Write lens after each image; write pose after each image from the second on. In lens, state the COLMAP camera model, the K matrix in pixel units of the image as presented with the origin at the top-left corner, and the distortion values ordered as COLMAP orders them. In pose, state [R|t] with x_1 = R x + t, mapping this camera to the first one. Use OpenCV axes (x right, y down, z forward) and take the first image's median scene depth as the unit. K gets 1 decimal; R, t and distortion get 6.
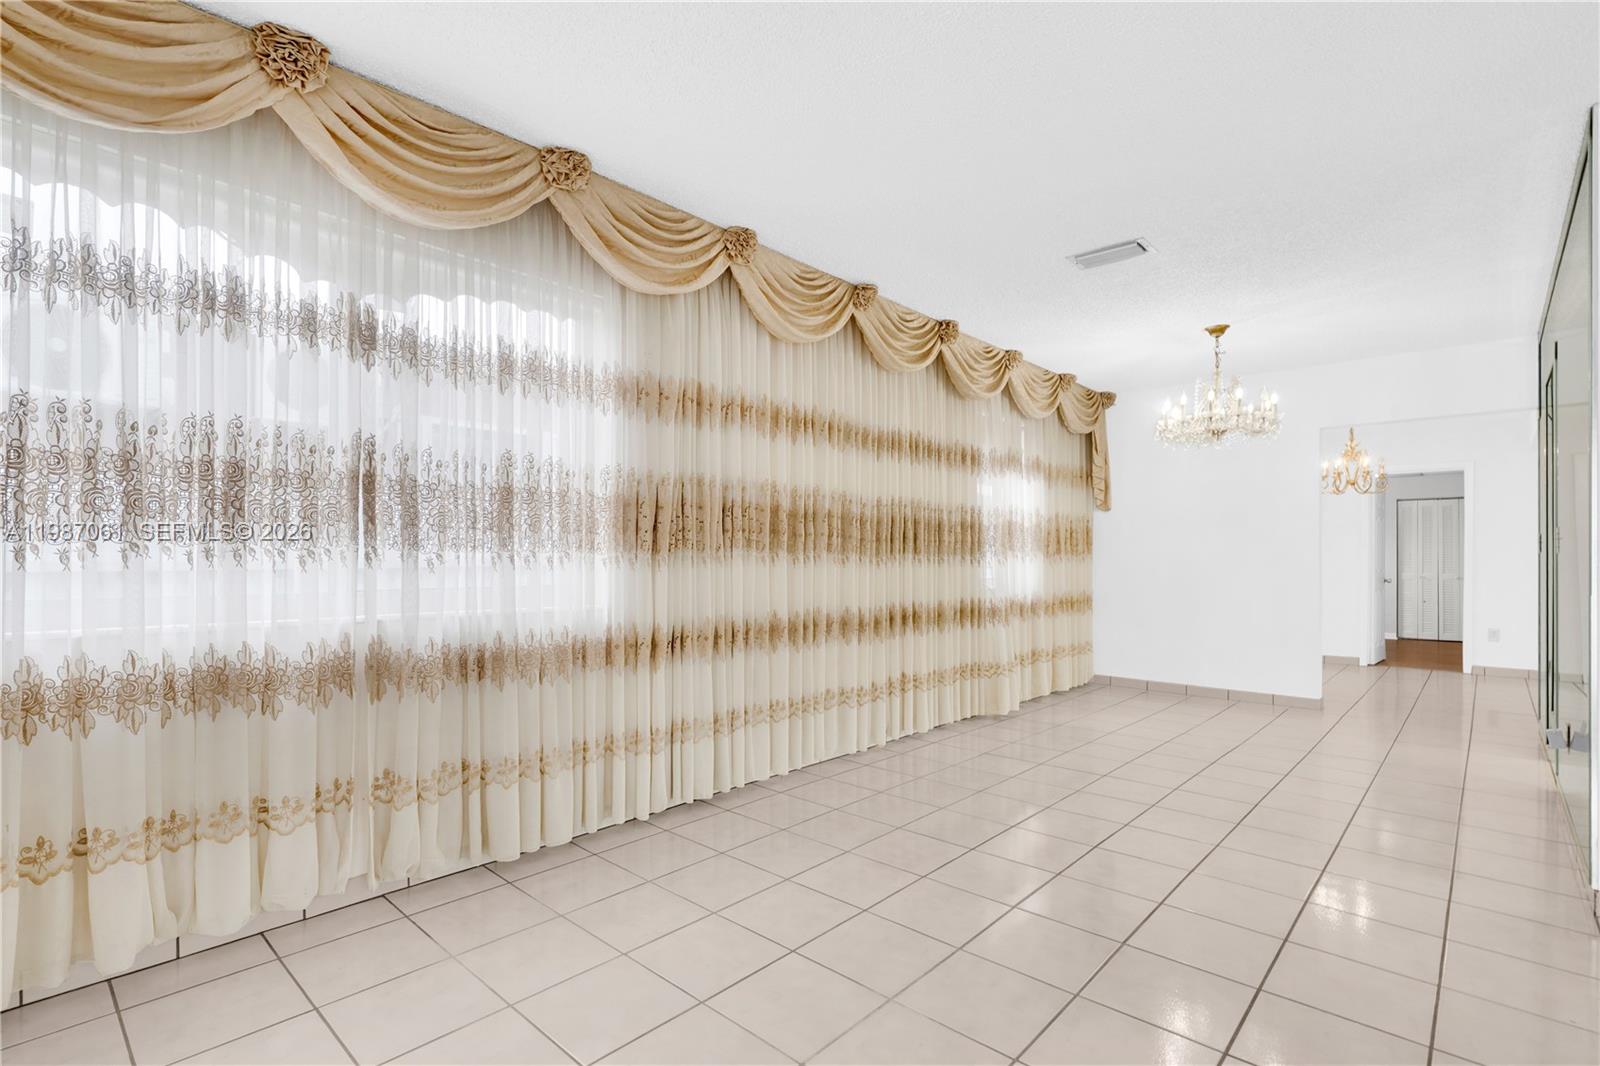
lens RADIAL K [[747.6, 0, 773.6], [0, 747.6, 541.5], [0, 0, 1]] dist [0.000707, 0.000387]
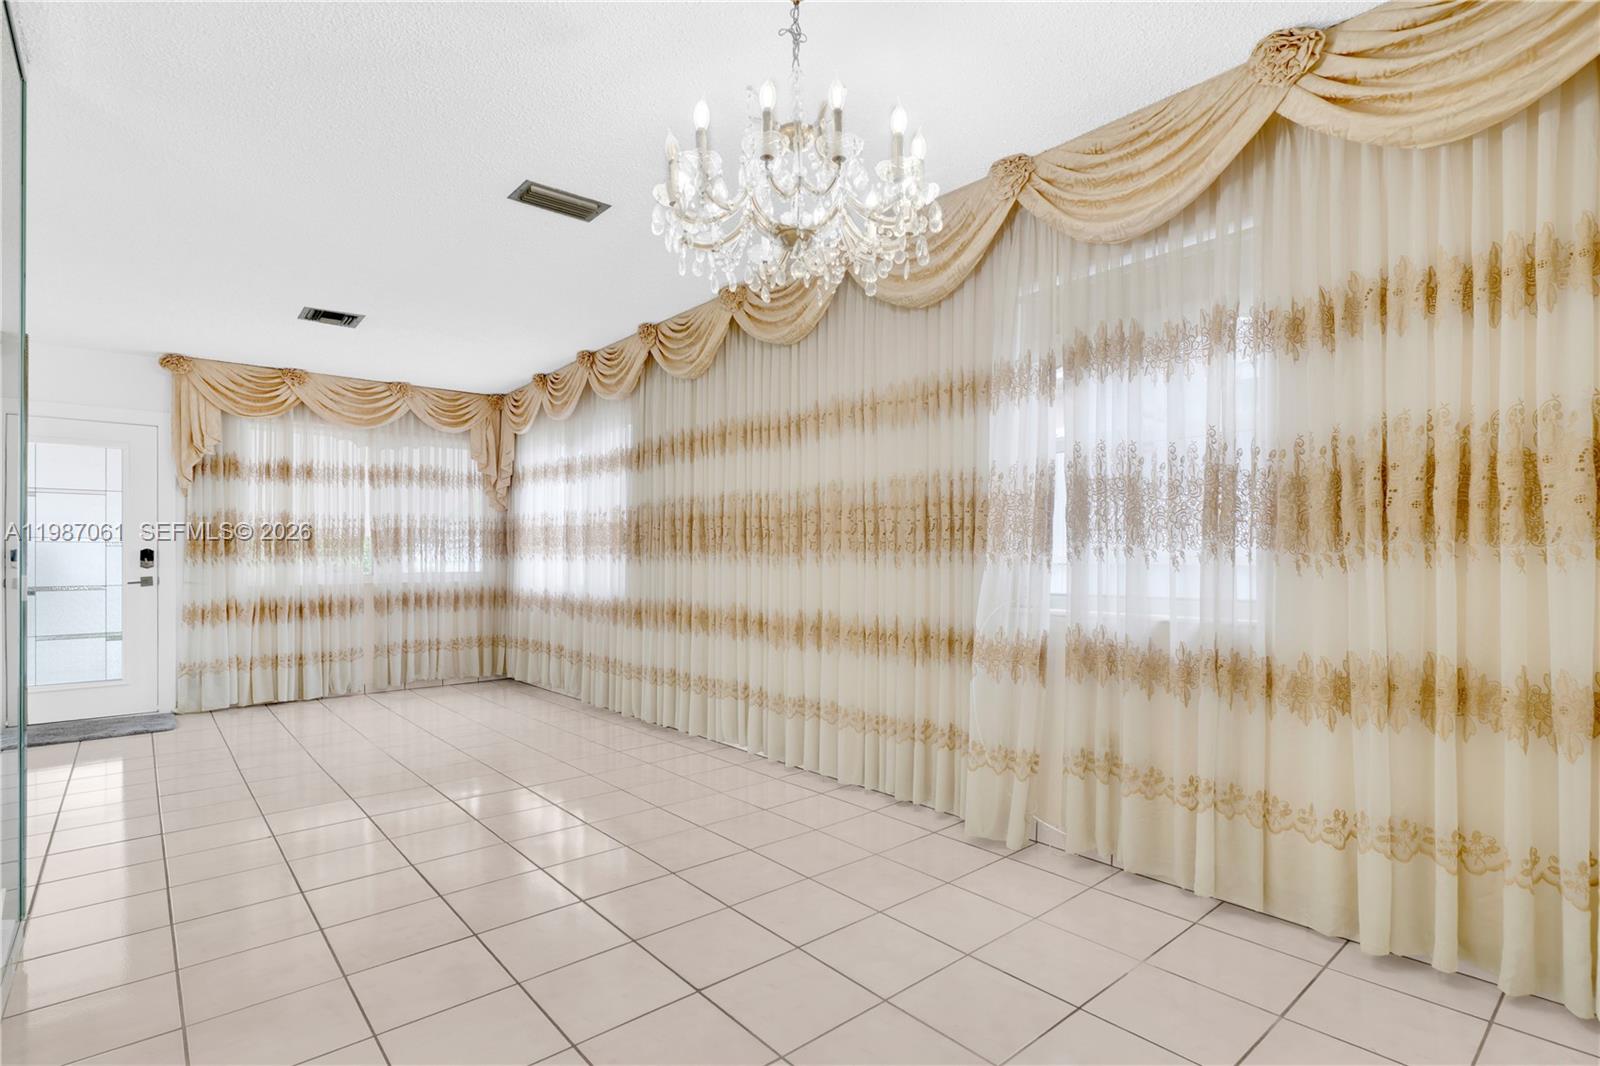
lens RADIAL K [[778.7, 0, 797.4], [0, 778.7, 559.1], [0, 0, 1]] dist [0.002360, 0.000433]
pose [[-0.099804, -0.007198, -0.994981, 1.002397], [0.024192, 0.999661, -0.009659, 0.032533], [0.994713, -0.025035, -0.099596, 1.037824]]
